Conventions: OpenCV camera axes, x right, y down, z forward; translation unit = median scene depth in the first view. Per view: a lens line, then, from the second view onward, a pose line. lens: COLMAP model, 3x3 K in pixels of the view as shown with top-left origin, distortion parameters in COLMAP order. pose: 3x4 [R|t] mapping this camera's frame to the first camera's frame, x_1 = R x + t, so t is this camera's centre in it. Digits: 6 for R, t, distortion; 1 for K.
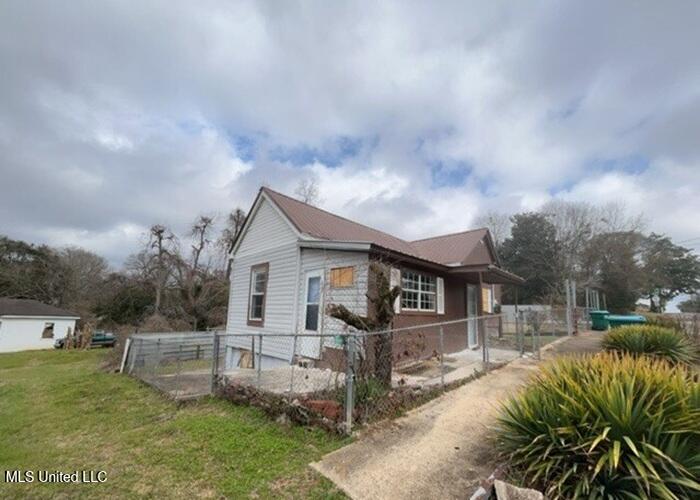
lens RADIAL K [[269.7, 0, 350.6], [0, 269.7, 283.4], [0, 0, 1]] dist [0.009937, -0.000022]
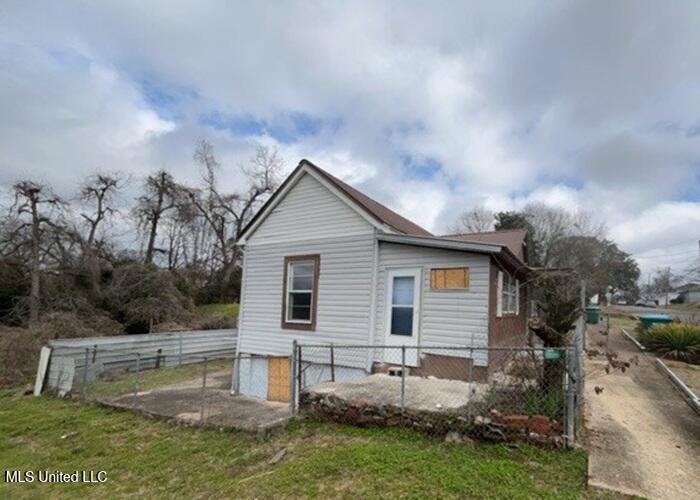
lens RADIAL K [[283.6, 0, 350.5], [0, 283.6, 266.2], [0, 0, 1]] dist [-0.000028, 0.000644]
pose [[0.962350, 0.020909, 0.271008, -0.308764], [-0.018836, 0.999770, -0.010249, -0.026587], [-0.271160, 0.004758, 0.962522, 0.053794]]
